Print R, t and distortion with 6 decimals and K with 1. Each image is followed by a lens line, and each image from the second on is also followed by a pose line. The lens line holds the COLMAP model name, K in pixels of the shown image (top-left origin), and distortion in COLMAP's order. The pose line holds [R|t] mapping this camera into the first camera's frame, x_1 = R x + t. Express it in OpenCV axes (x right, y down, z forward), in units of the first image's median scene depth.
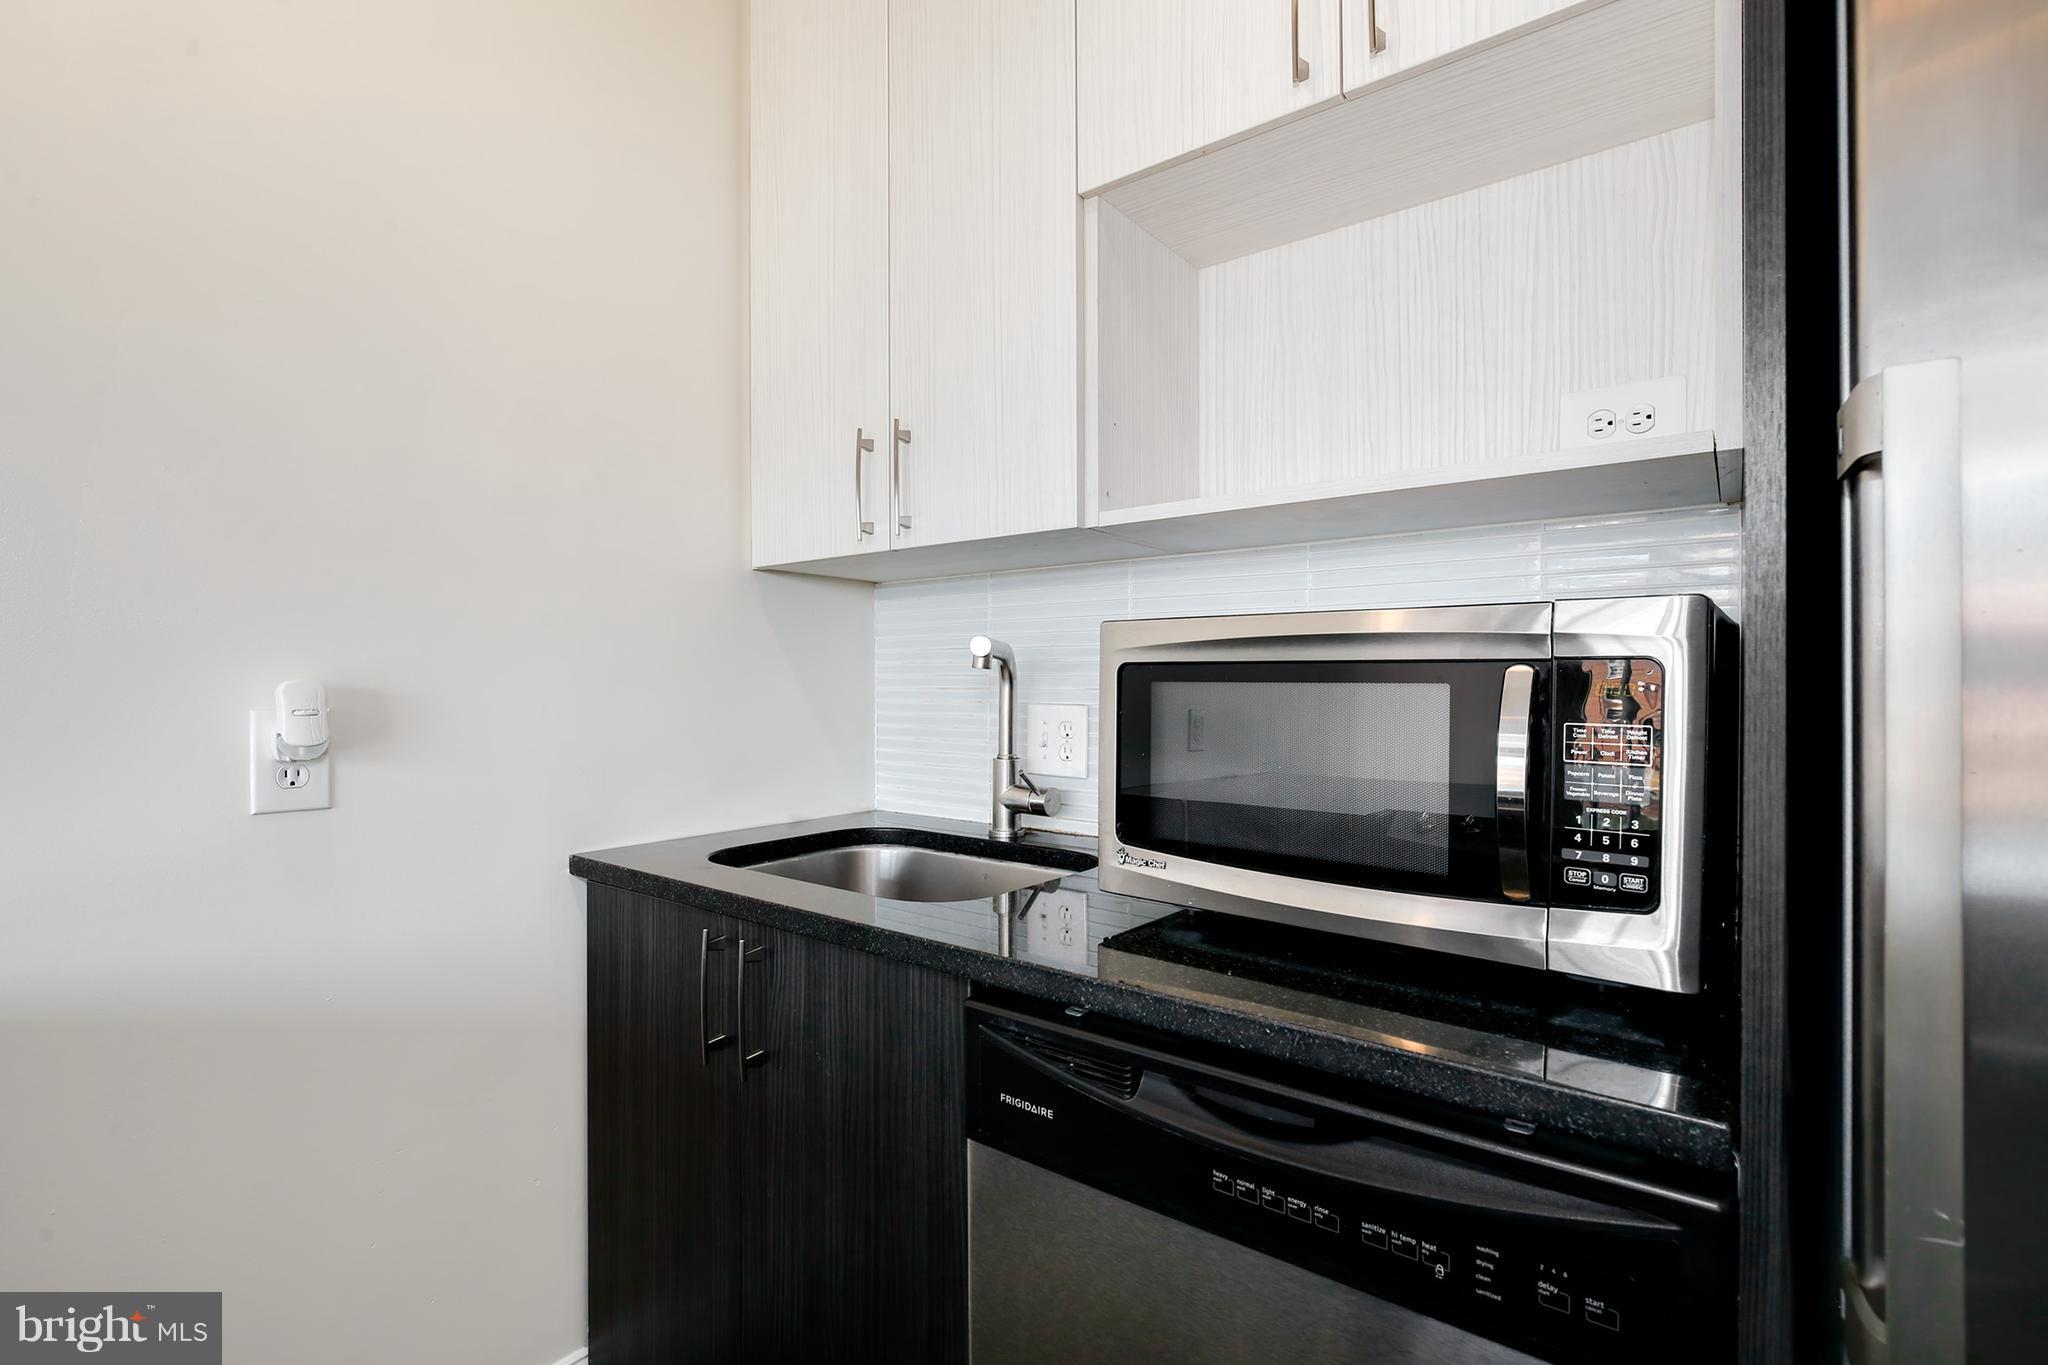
lens RADIAL K [[934.2, 0, 1035.9], [0, 934.2, 687.6], [0, 0, 1]] dist [-0.013071, 0.003885]
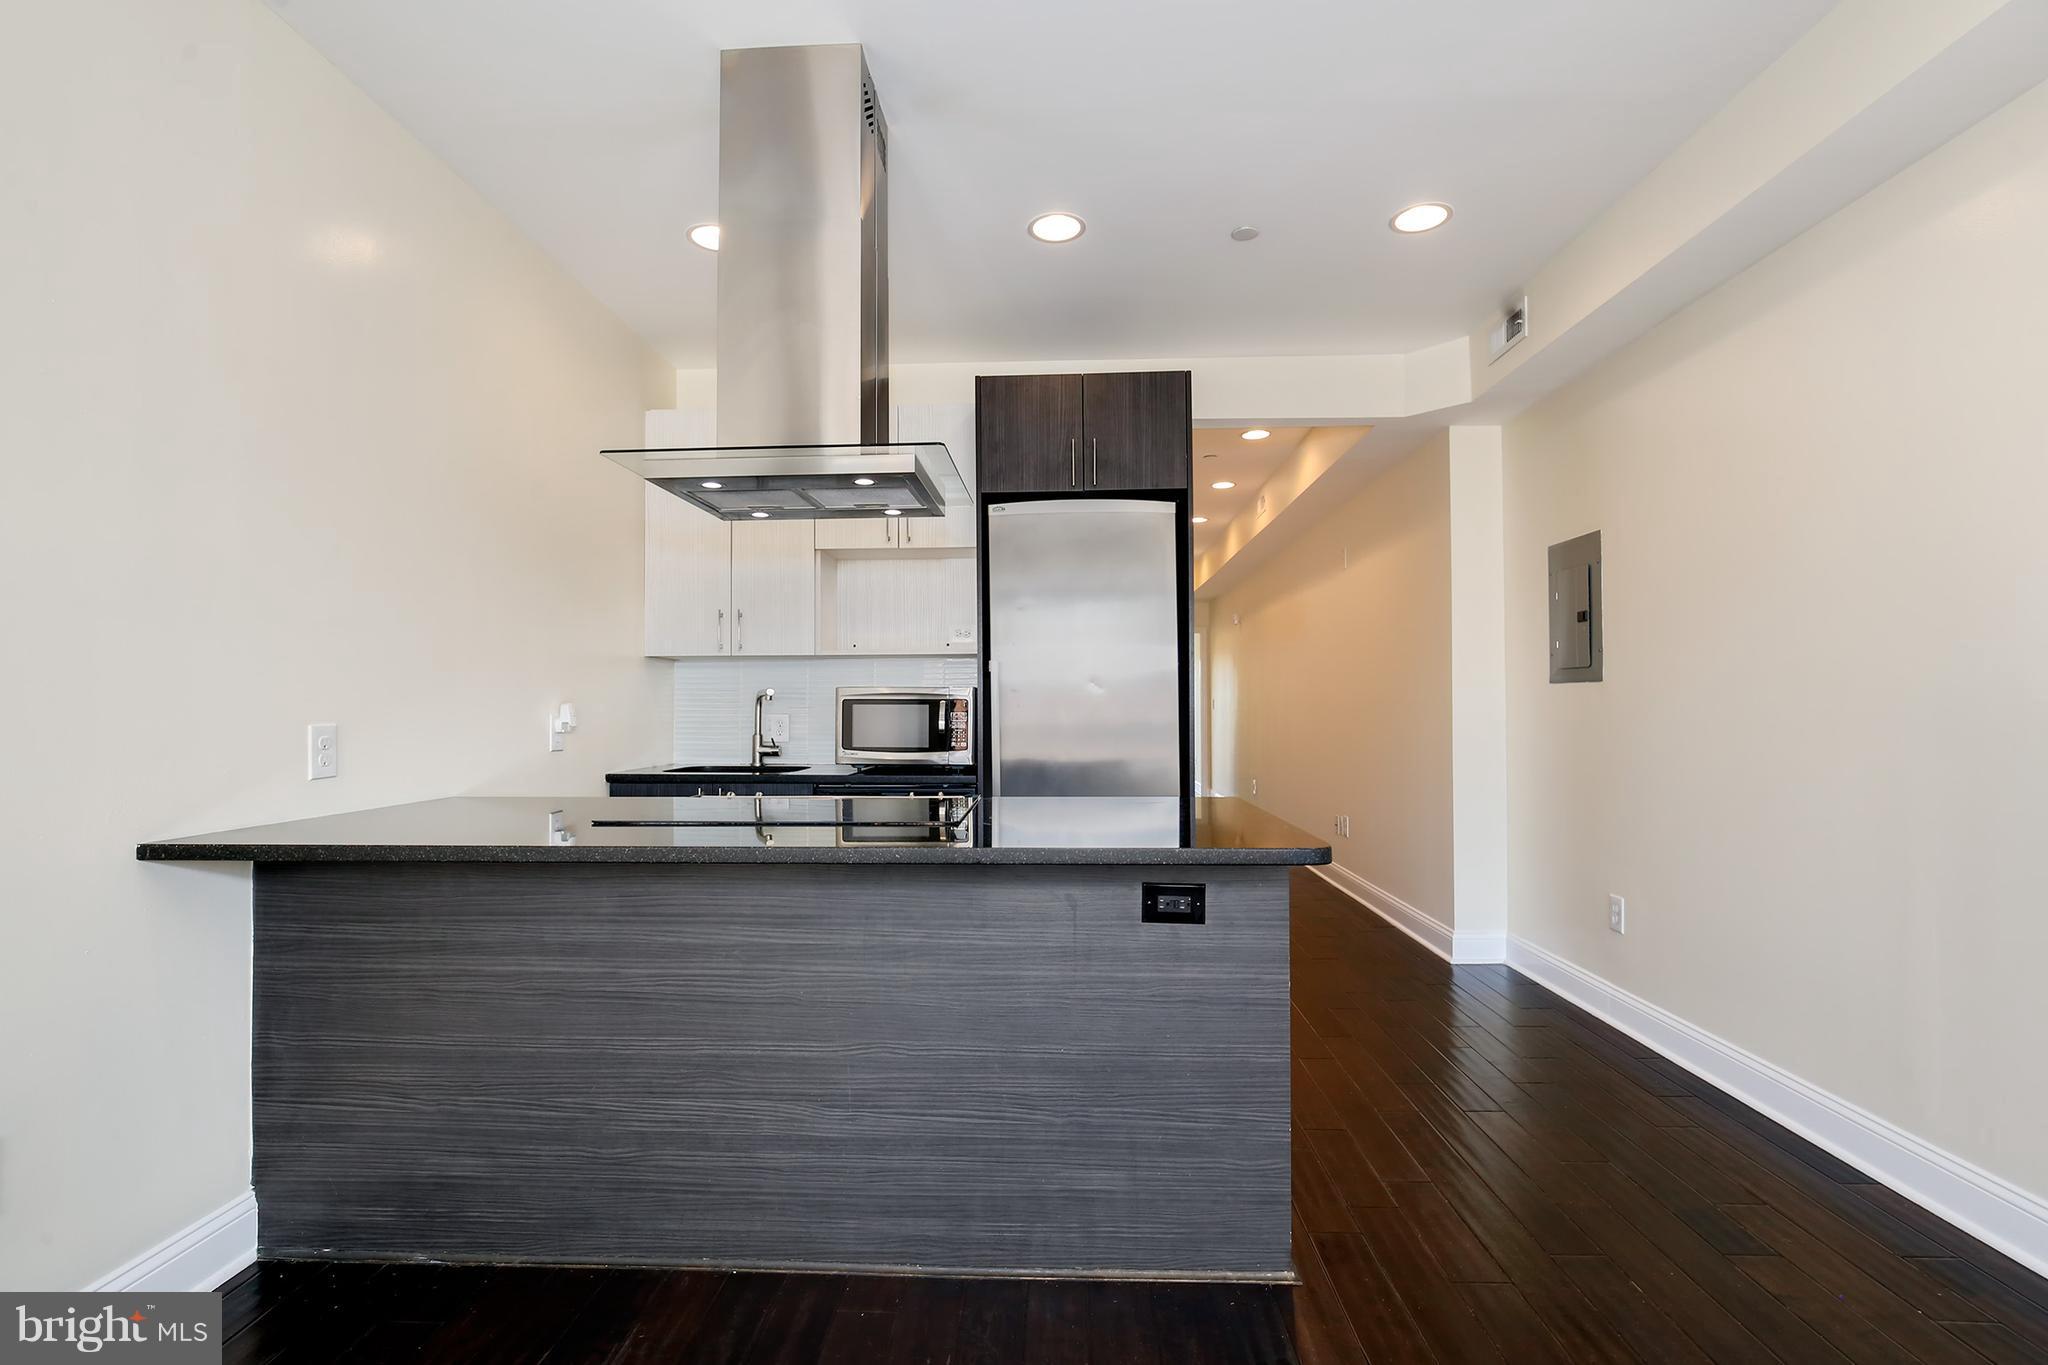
lens RADIAL K [[934.2, 0, 1015.8], [0, 934.2, 688.1], [0, 0, 1]] dist [-0.013071, 0.003885]
pose [[0.830874, 0.008795, 0.556391, -1.171305], [0.006493, 0.999654, -0.025497, 0.024035], [-0.556422, 0.024797, 0.830530, -2.037418]]
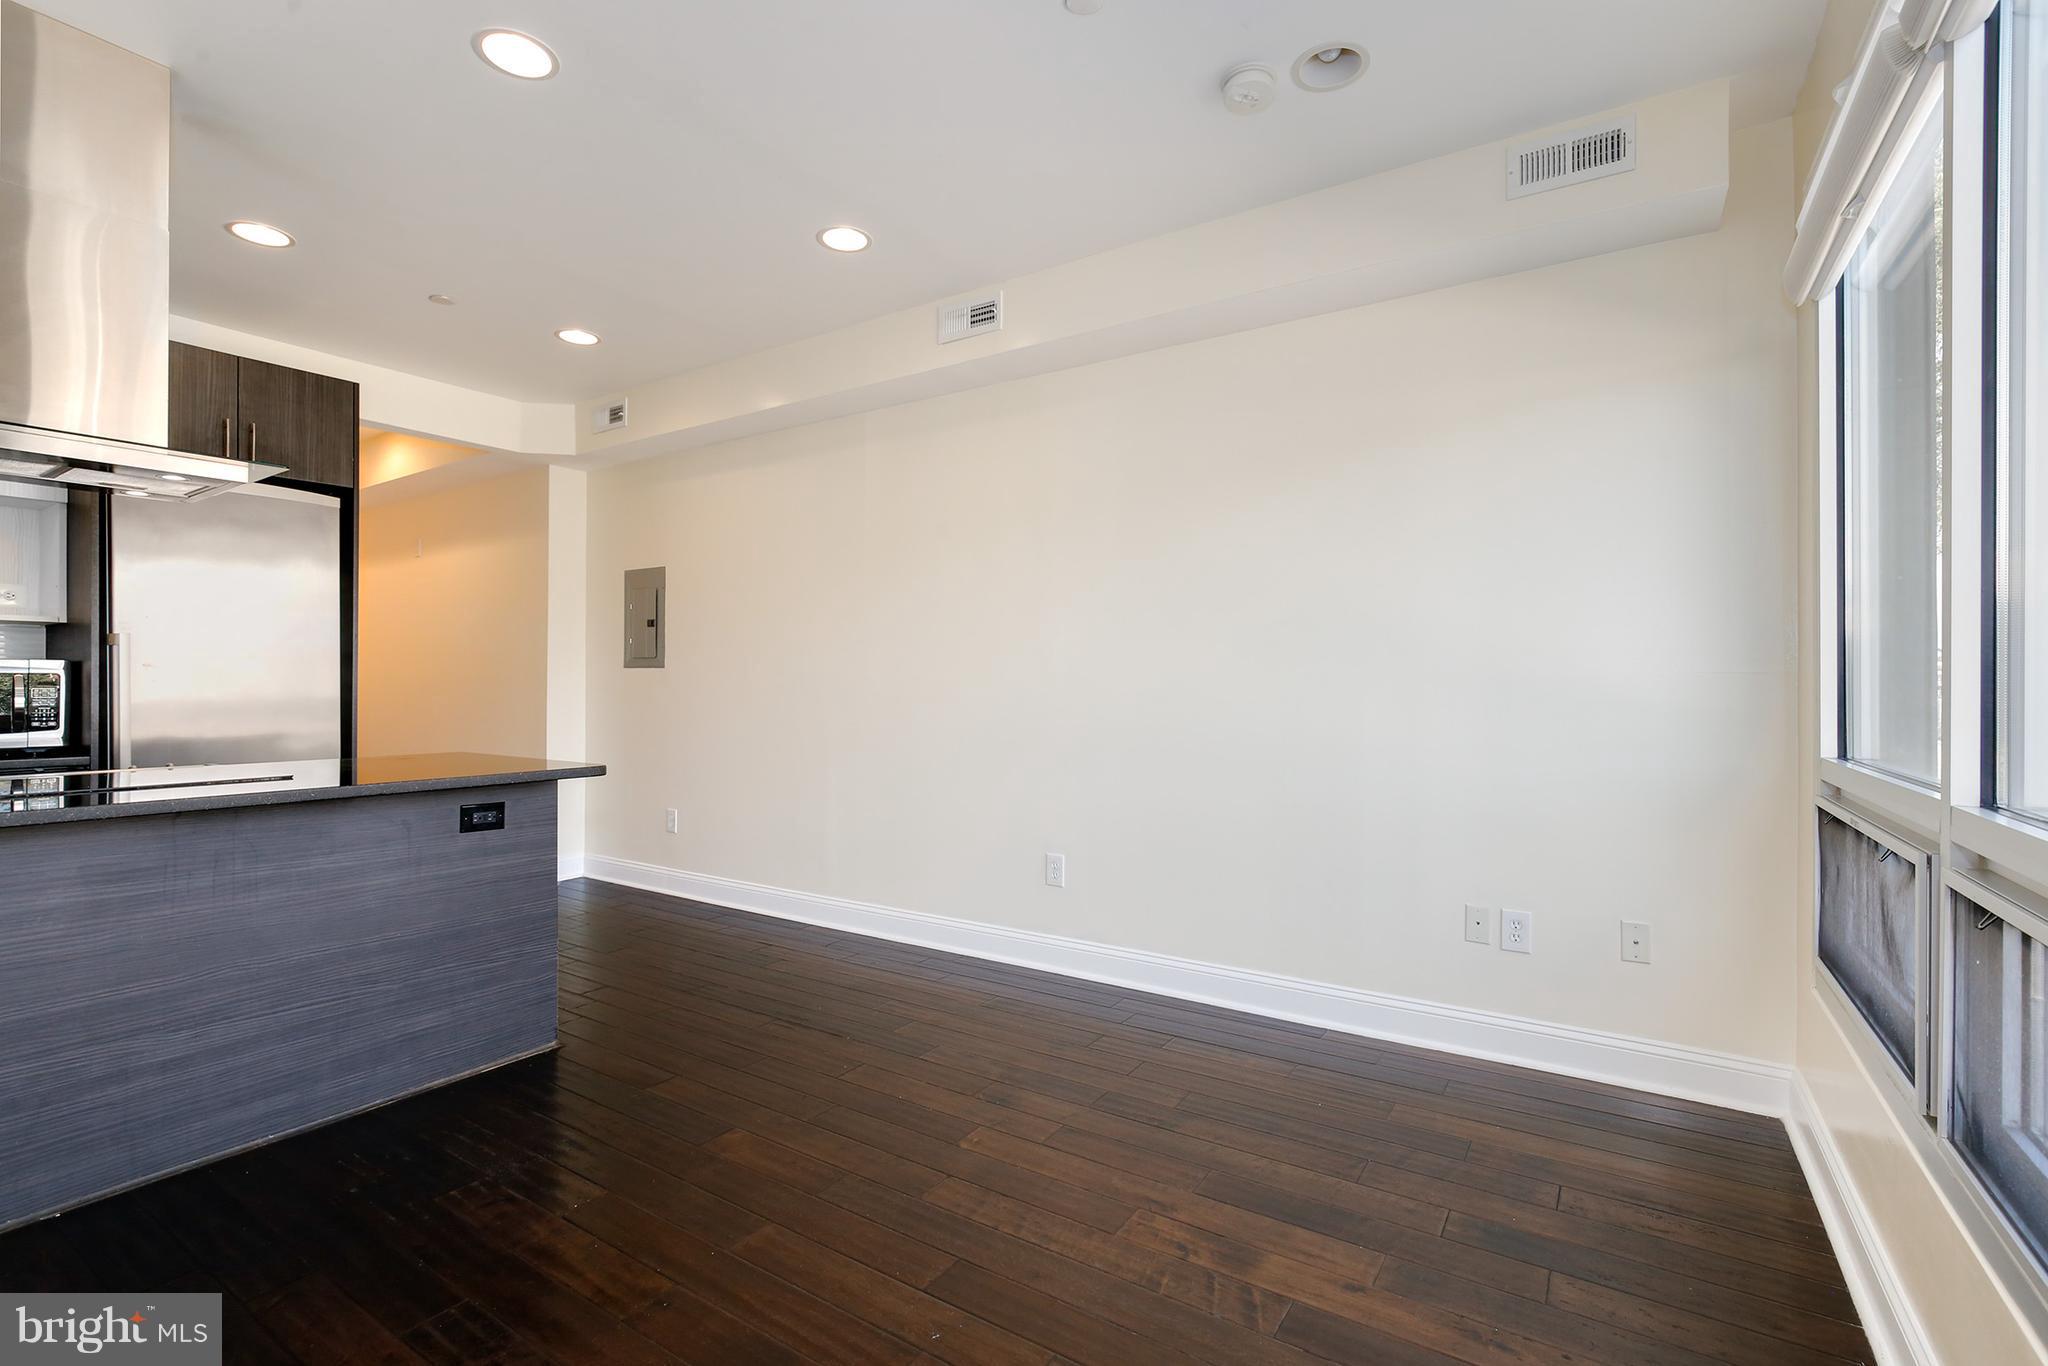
lens RADIAL K [[934.2, 0, 1021.1], [0, 934.2, 683.0], [0, 0, 1]] dist [-0.013071, 0.003885]
pose [[-0.053607, 0.002816, 0.998558, -2.467536], [0.003501, 0.999990, -0.002632, 0.026472], [-0.998556, 0.003355, -0.053616, -2.079247]]
